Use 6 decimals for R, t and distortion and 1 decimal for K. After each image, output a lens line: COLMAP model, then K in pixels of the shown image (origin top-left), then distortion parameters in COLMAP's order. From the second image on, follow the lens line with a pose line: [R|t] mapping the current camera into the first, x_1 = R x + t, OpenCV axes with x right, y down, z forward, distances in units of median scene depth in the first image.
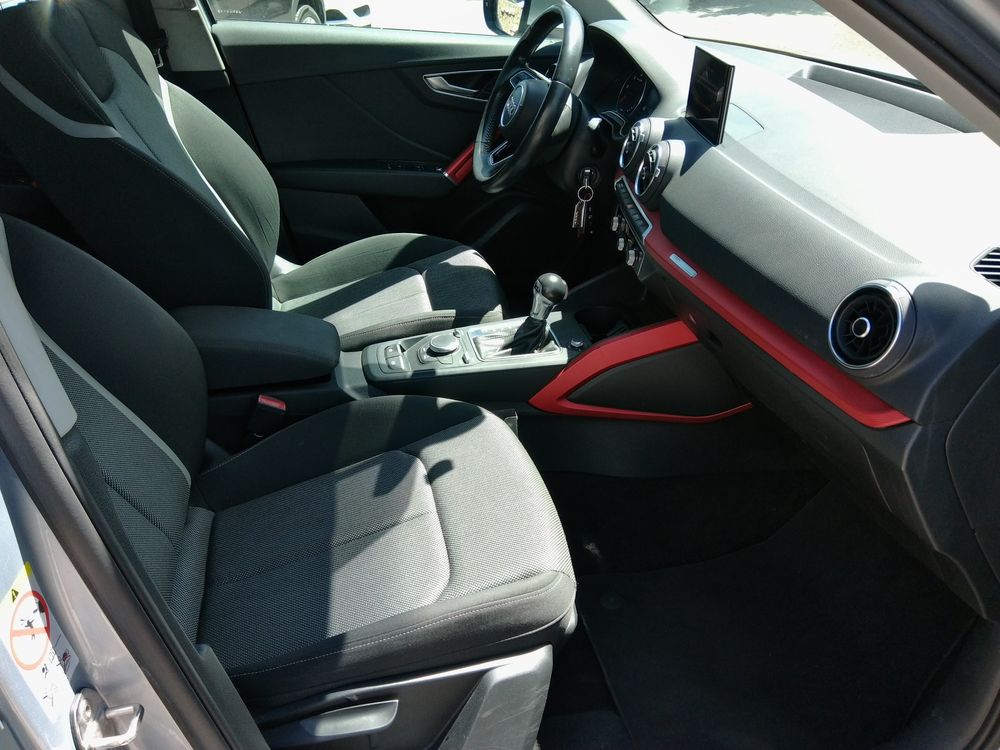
lens RADIAL K [[730.0, 0, 484.5], [0, 730.0, 375.2], [0, 0, 1]] dist [0.063404, -0.097666]
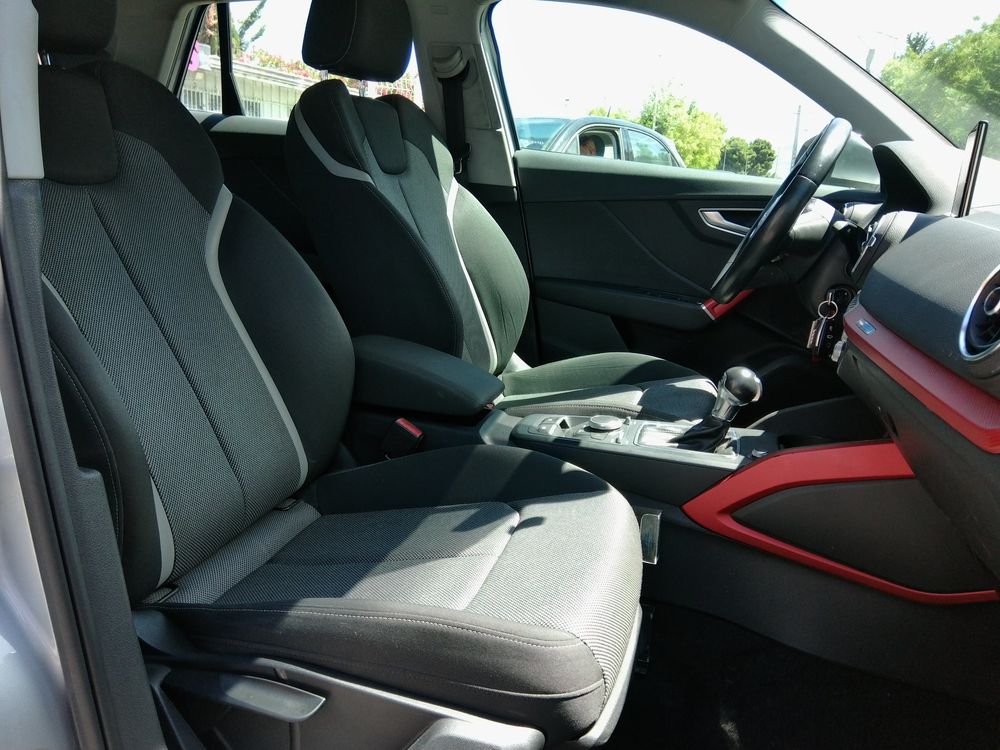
lens RADIAL K [[730.0, 0, 484.5], [0, 730.0, 375.2], [0, 0, 1]] dist [0.063404, -0.097666]
pose [[0.874283, 0.170734, -0.454400, 0.205986], [-0.293322, 0.931686, -0.214296, 0.133471], [0.386771, 0.320641, 0.864637, 0.140378]]
